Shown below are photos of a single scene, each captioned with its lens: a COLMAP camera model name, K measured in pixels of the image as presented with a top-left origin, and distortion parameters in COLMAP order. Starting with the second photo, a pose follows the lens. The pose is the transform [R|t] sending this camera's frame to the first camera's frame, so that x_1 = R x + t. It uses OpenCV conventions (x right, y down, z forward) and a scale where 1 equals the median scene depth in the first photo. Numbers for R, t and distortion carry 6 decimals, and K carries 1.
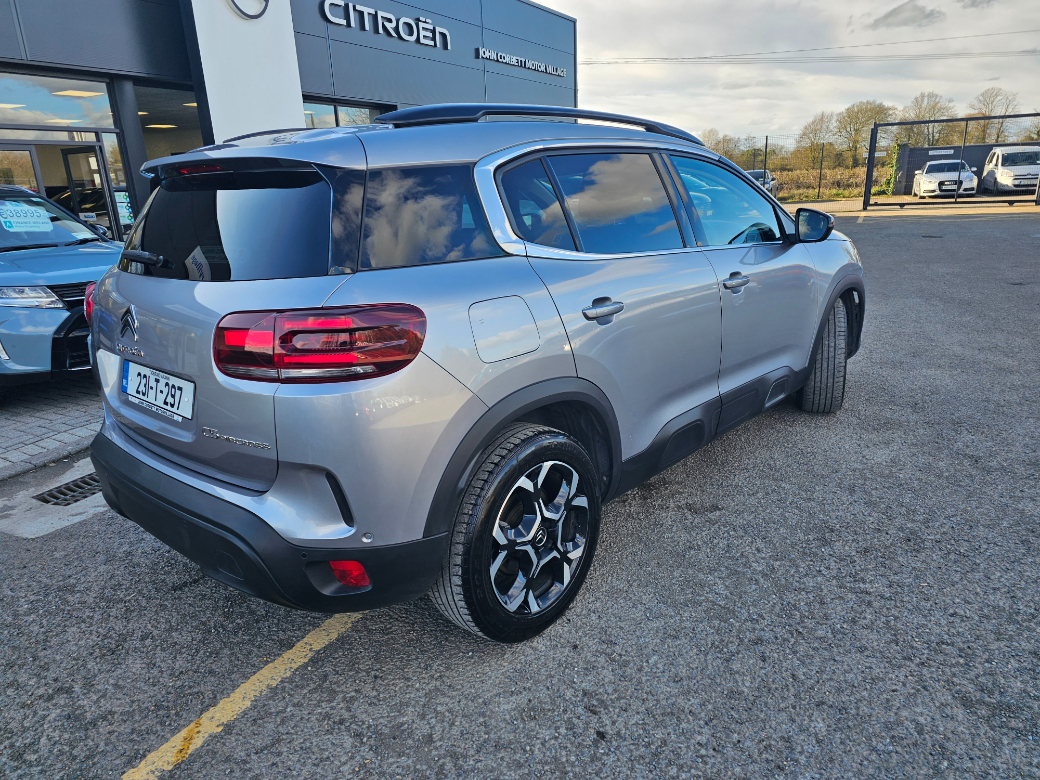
lens RADIAL K [[681.9, 0, 523.7], [0, 681.9, 397.2], [0, 0, 1]] dist [0.049957, -0.033447]
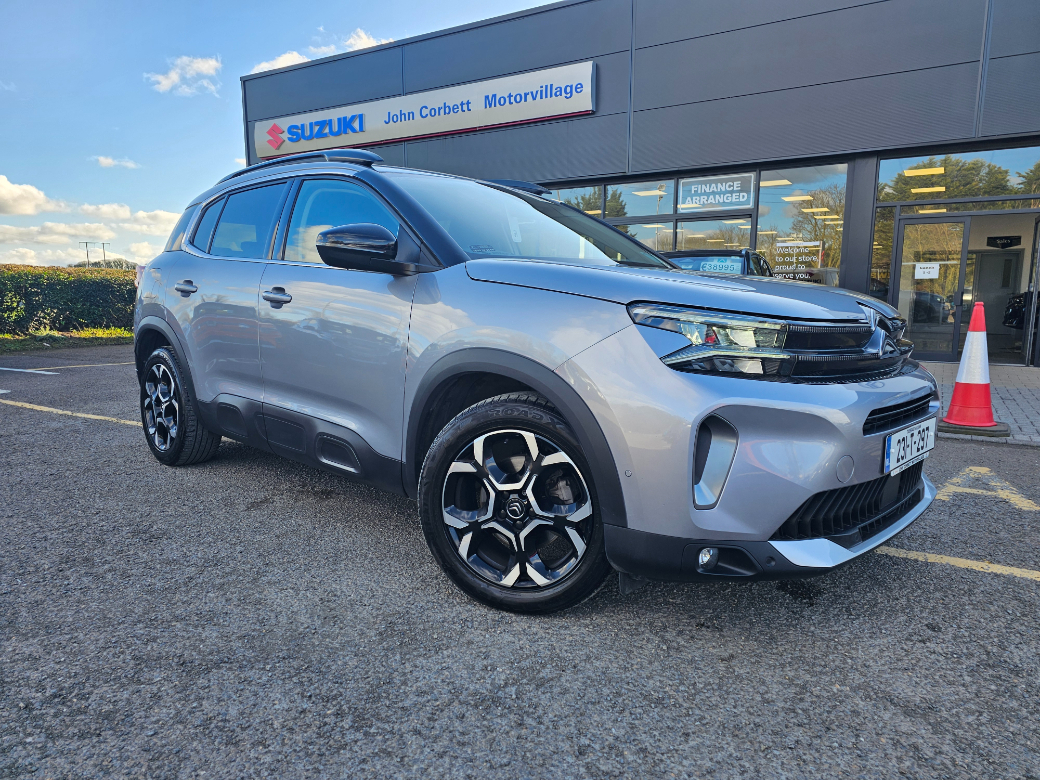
lens RADIAL K [[681.9, 0, 523.7], [0, 681.9, 397.2], [0, 0, 1]] dist [0.049957, -0.033447]
pose [[-0.014913, 0.185833, -0.982468, 1.272170], [-0.305738, 0.934669, 0.181433, -0.311299], [0.951999, 0.303084, 0.042877, 1.303482]]
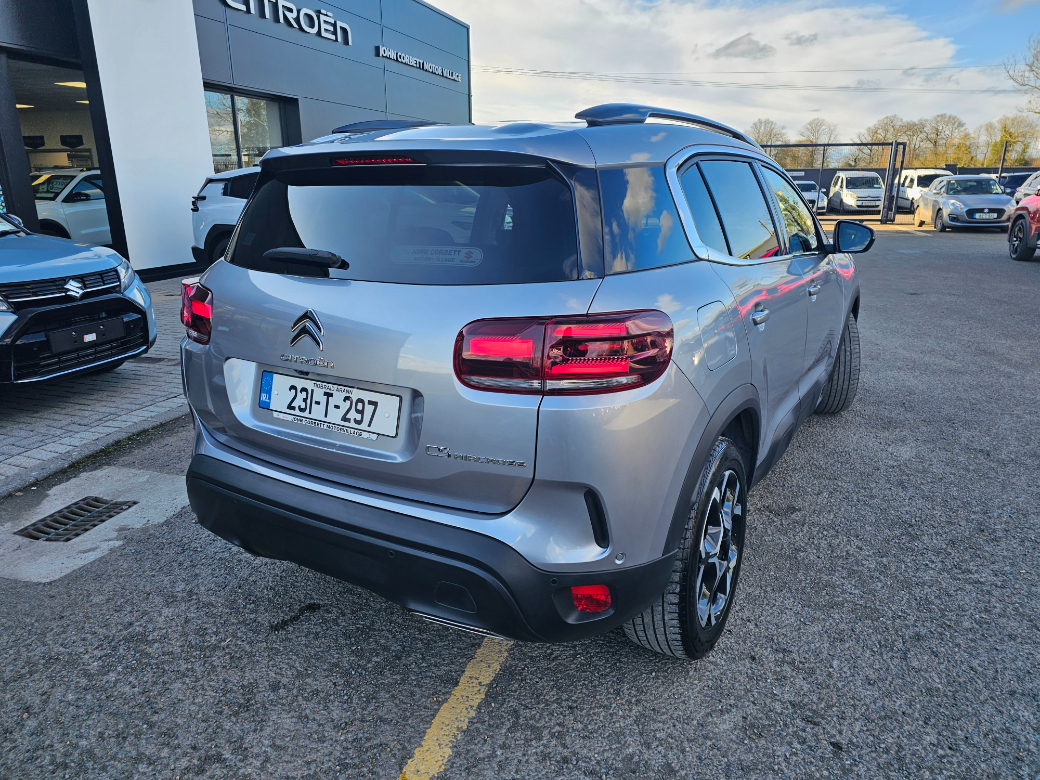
lens RADIAL K [[685.2, 0, 520.0], [0, 685.2, 390.0], [0, 0, 1]] dist [0.038877, -0.020797]
pose [[0.982850, -0.015364, 0.183766, -0.310337], [0.018509, 0.999710, -0.015408, -0.007954], [-0.183476, 0.018545, 0.982849, 0.057790]]
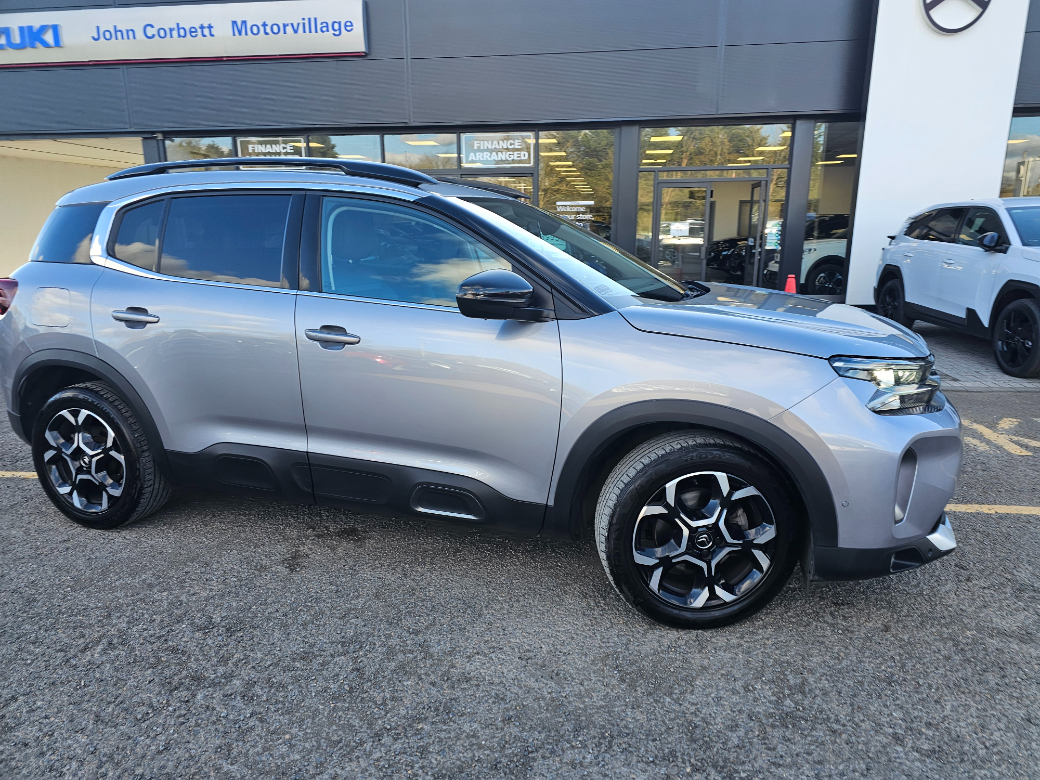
lens RADIAL K [[681.9, 0, 523.7], [0, 681.9, 397.2], [0, 0, 1]] dist [0.049957, -0.033447]
pose [[0.391381, 0.254353, -0.884379, 1.175795], [-0.285230, 0.947242, 0.146205, -0.284582], [0.874908, 0.195030, 0.443282, 0.818025]]
